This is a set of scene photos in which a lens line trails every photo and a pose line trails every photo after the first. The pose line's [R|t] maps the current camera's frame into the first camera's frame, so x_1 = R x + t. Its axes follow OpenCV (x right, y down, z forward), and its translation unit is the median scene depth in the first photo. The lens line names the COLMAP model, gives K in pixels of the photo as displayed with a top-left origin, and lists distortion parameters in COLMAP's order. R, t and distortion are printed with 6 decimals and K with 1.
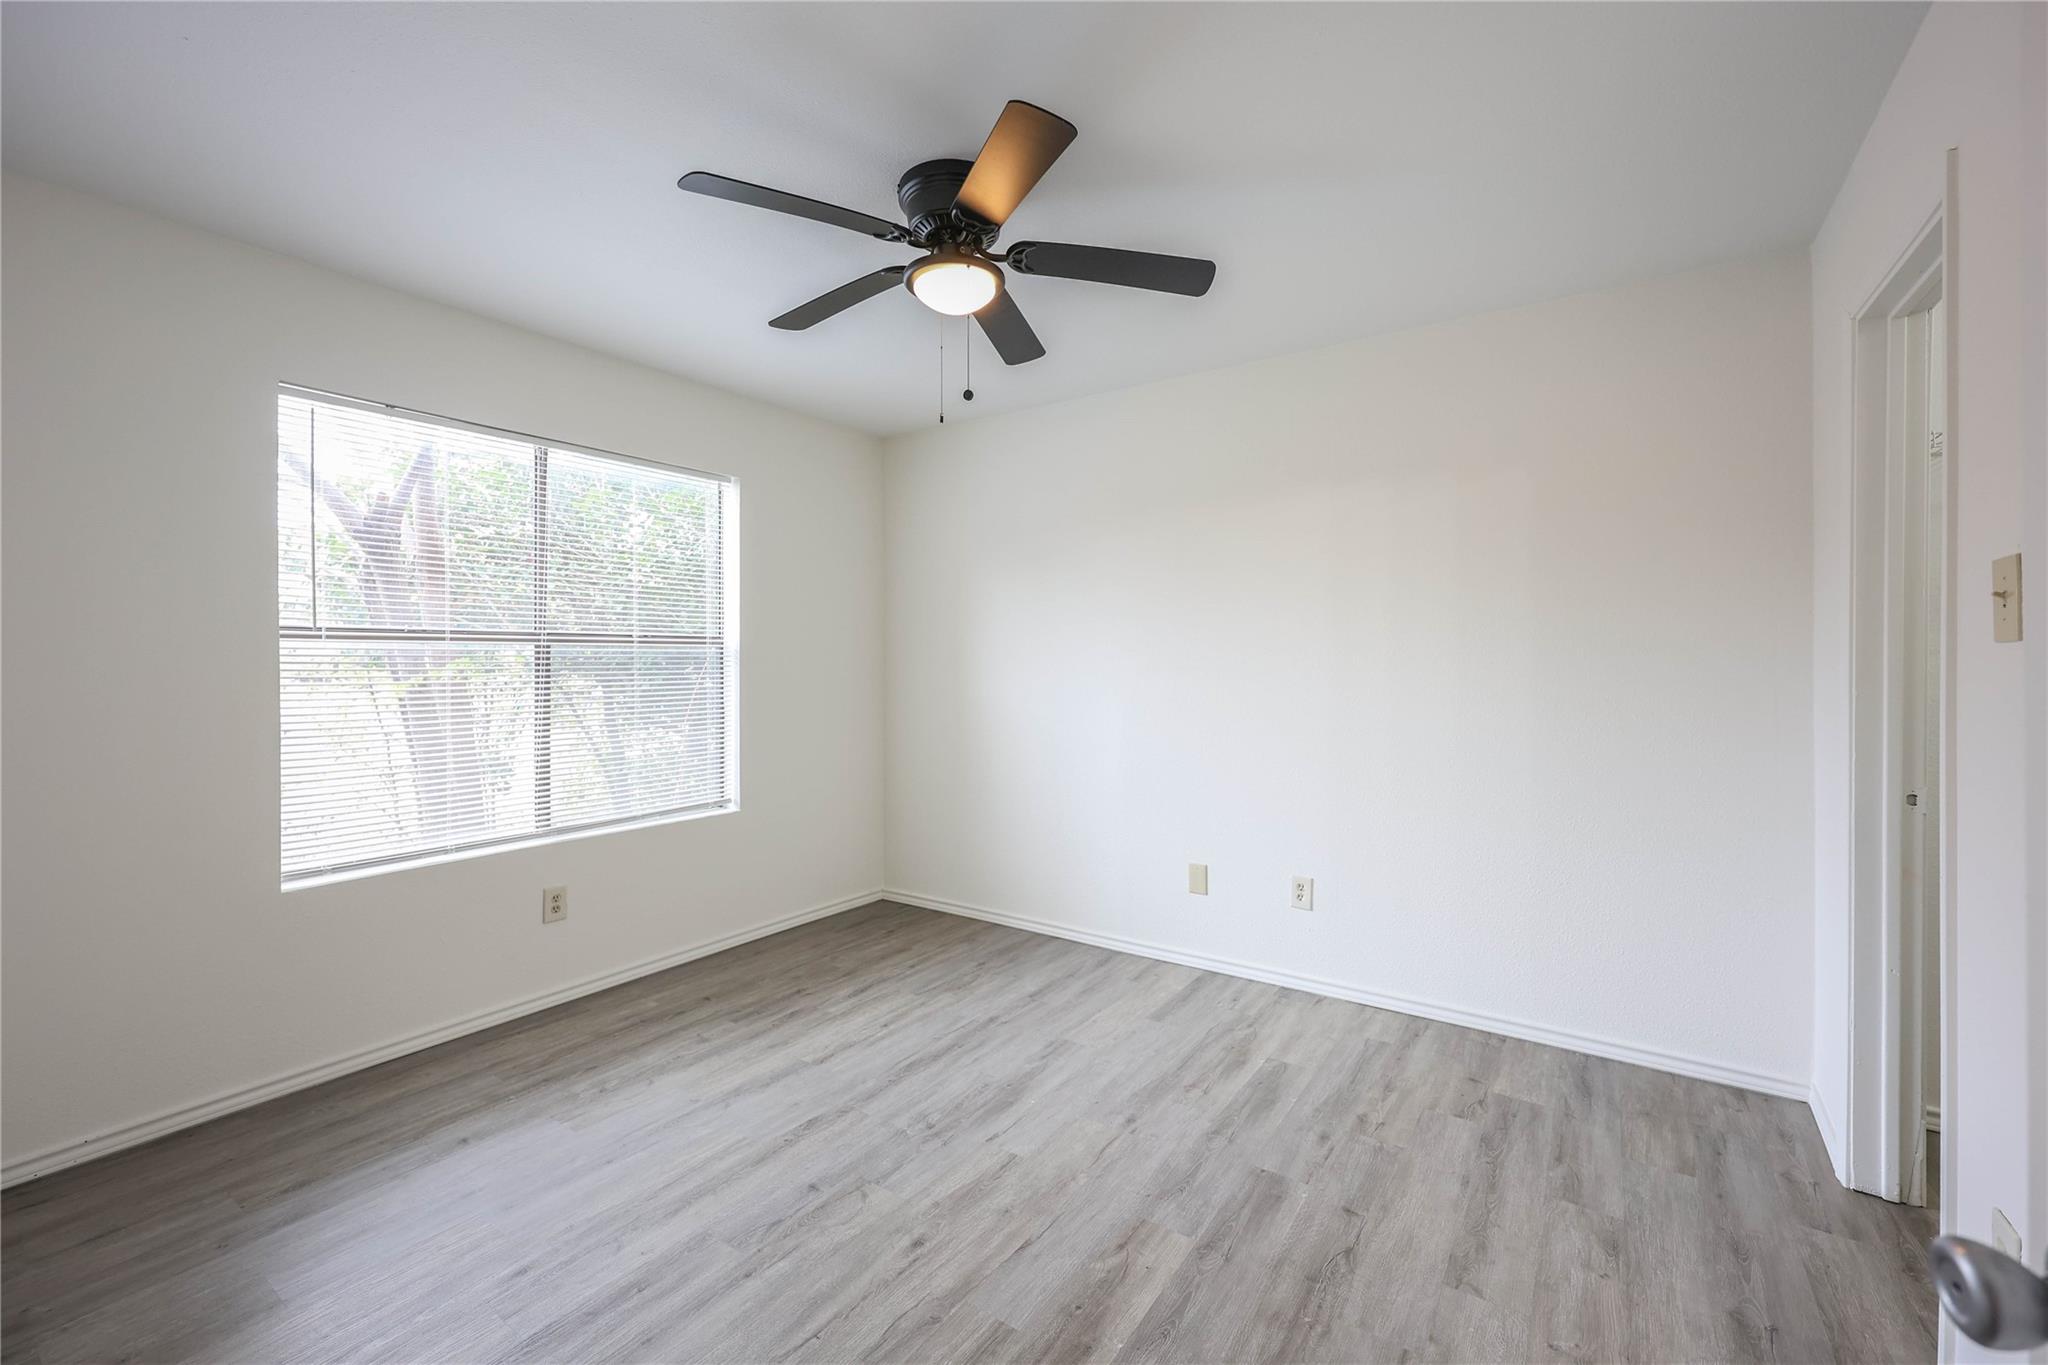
lens RADIAL K [[843.5, 0, 1024.7], [0, 843.5, 698.6], [0, 0, 1]] dist [0.000741, 0.000064]
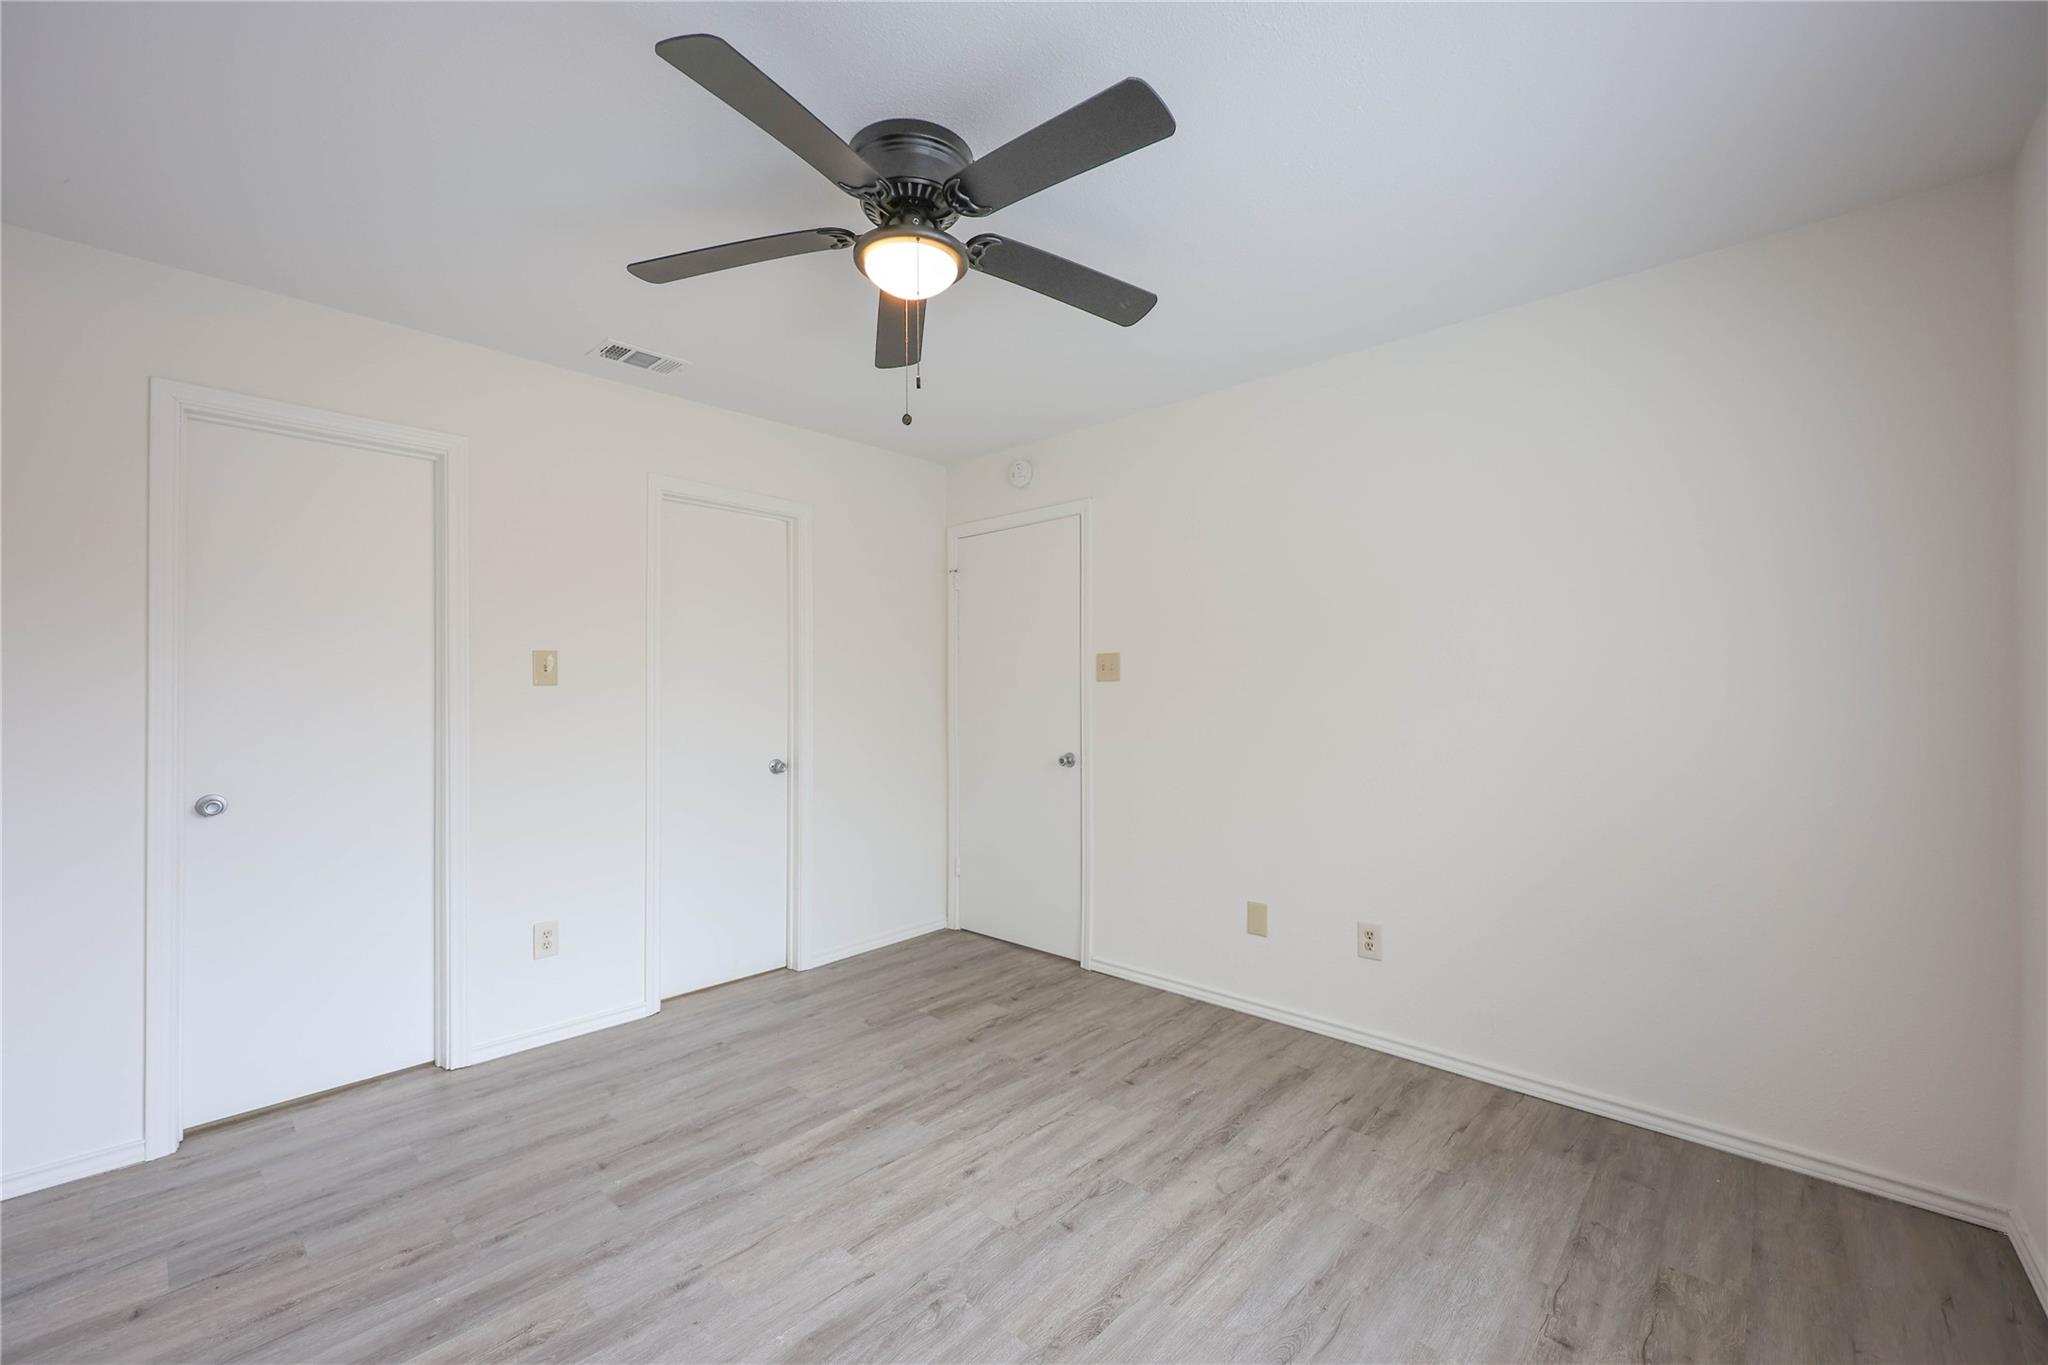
lens RADIAL K [[843.5, 0, 1024.7], [0, 843.5, 698.6], [0, 0, 1]] dist [0.000741, 0.000064]
pose [[-0.990521, 0.005347, 0.137254, -0.340167], [0.012463, 0.998619, 0.051036, -0.084639], [-0.136792, 0.052263, -0.989220, 1.952930]]
